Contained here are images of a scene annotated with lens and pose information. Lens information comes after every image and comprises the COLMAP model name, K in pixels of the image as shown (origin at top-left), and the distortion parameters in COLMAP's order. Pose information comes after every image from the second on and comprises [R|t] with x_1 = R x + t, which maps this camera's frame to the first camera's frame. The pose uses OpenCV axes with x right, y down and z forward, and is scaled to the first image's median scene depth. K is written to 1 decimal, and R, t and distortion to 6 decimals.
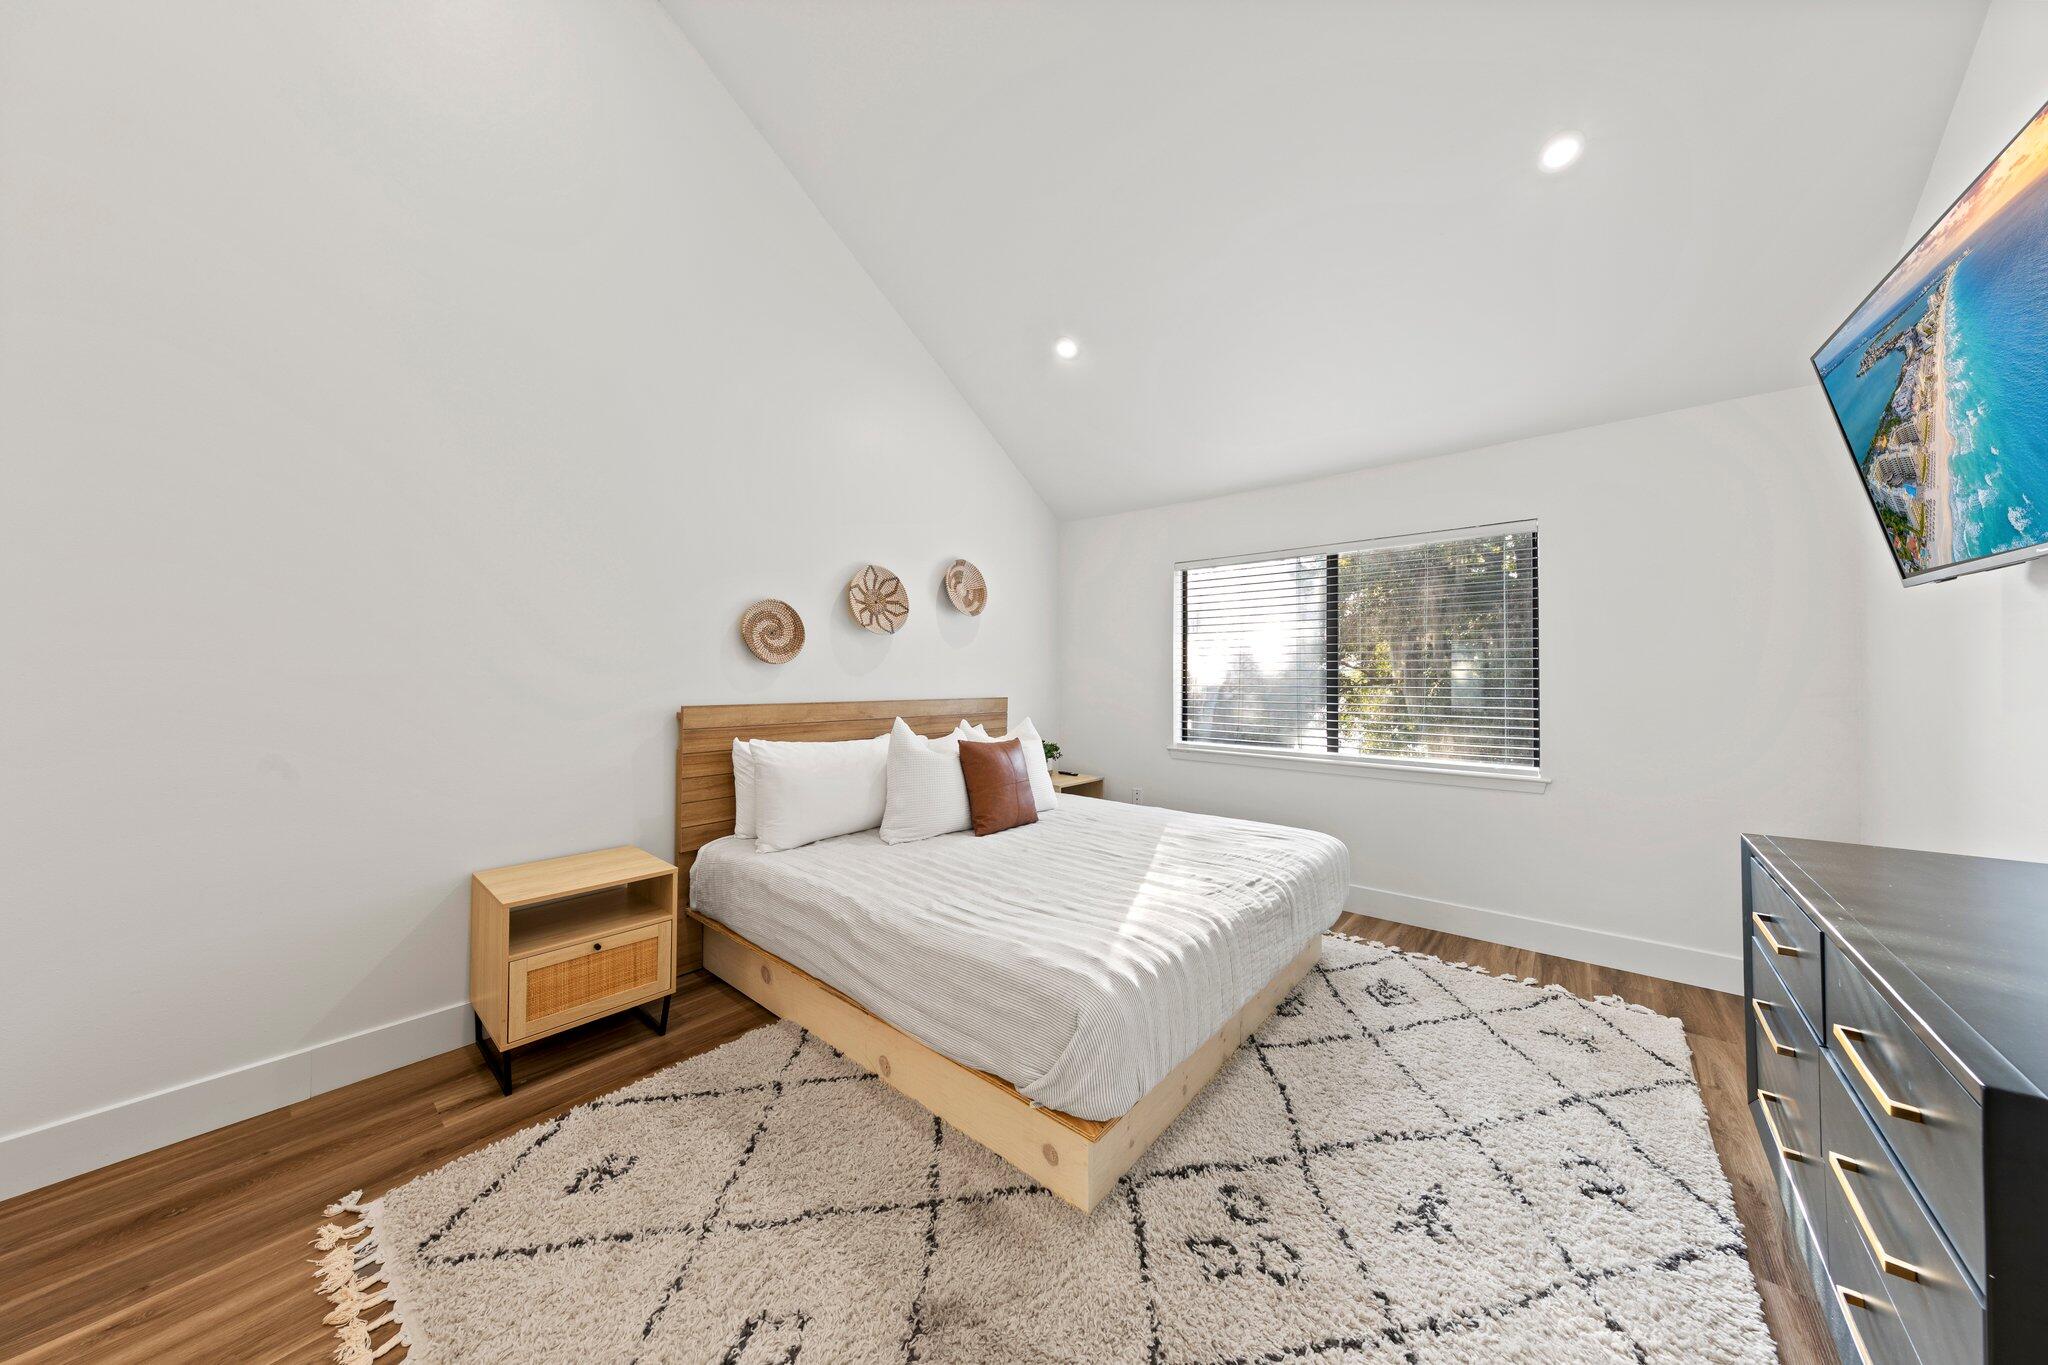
lens RADIAL K [[640.3, 0, 1039.2], [0, 640.3, 655.1], [0, 0, 1]] dist [0.000335, 0.000092]
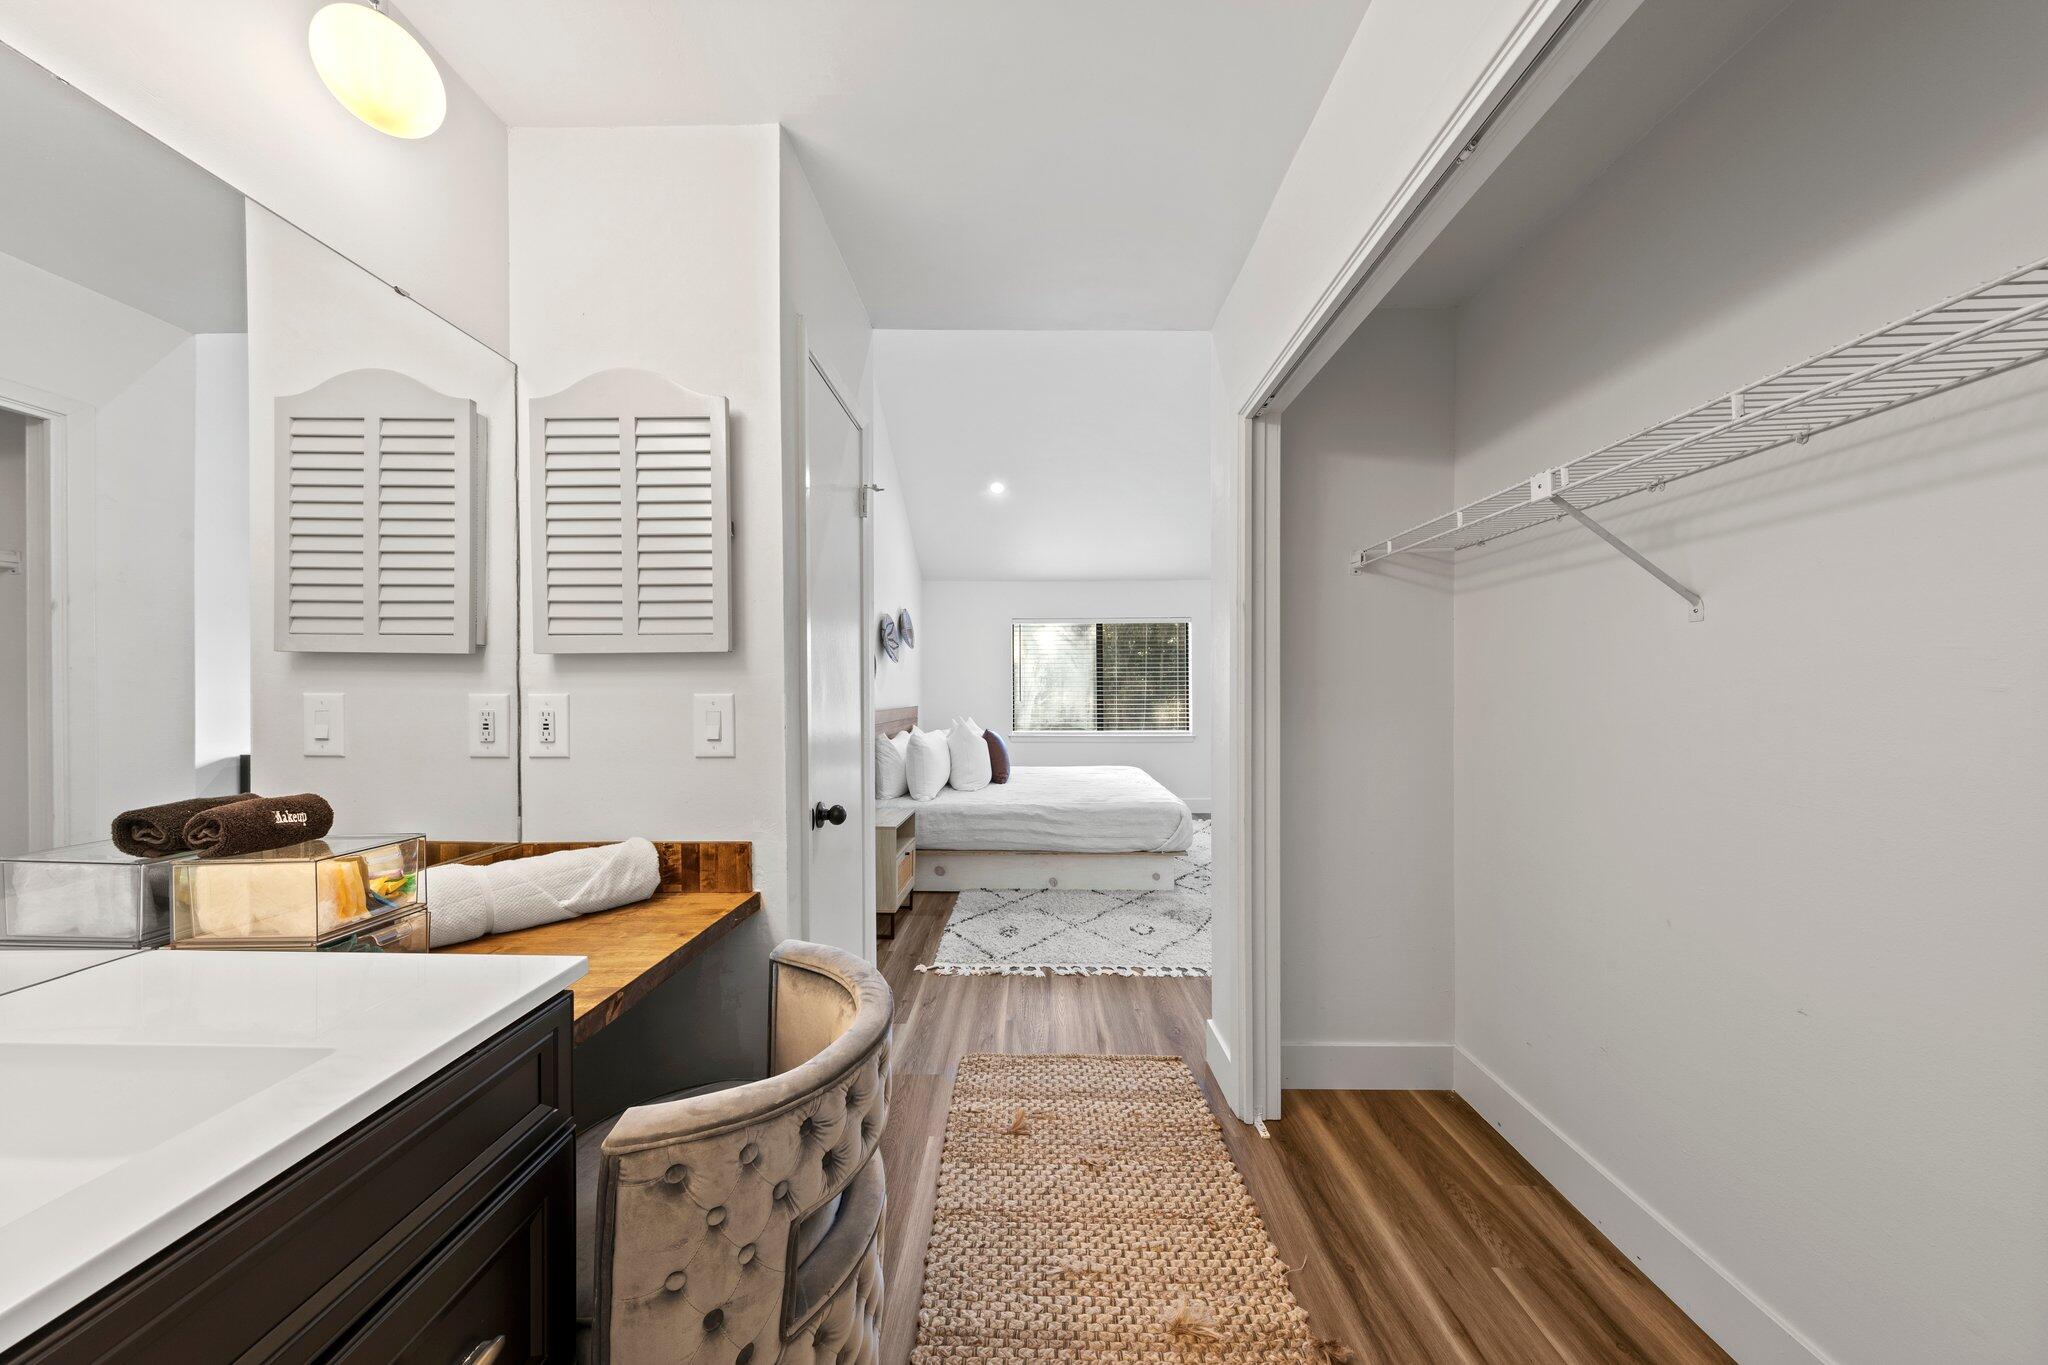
lens RADIAL K [[640.3, 0, 1020.1], [0, 640.3, 687.1], [0, 0, 1]] dist [0.000335, 0.000092]
pose [[0.772998, 0.002471, 0.634404, -2.090849], [-0.016139, 0.999745, 0.015771, -0.011926], [-0.634203, -0.022429, 0.772841, -0.639567]]
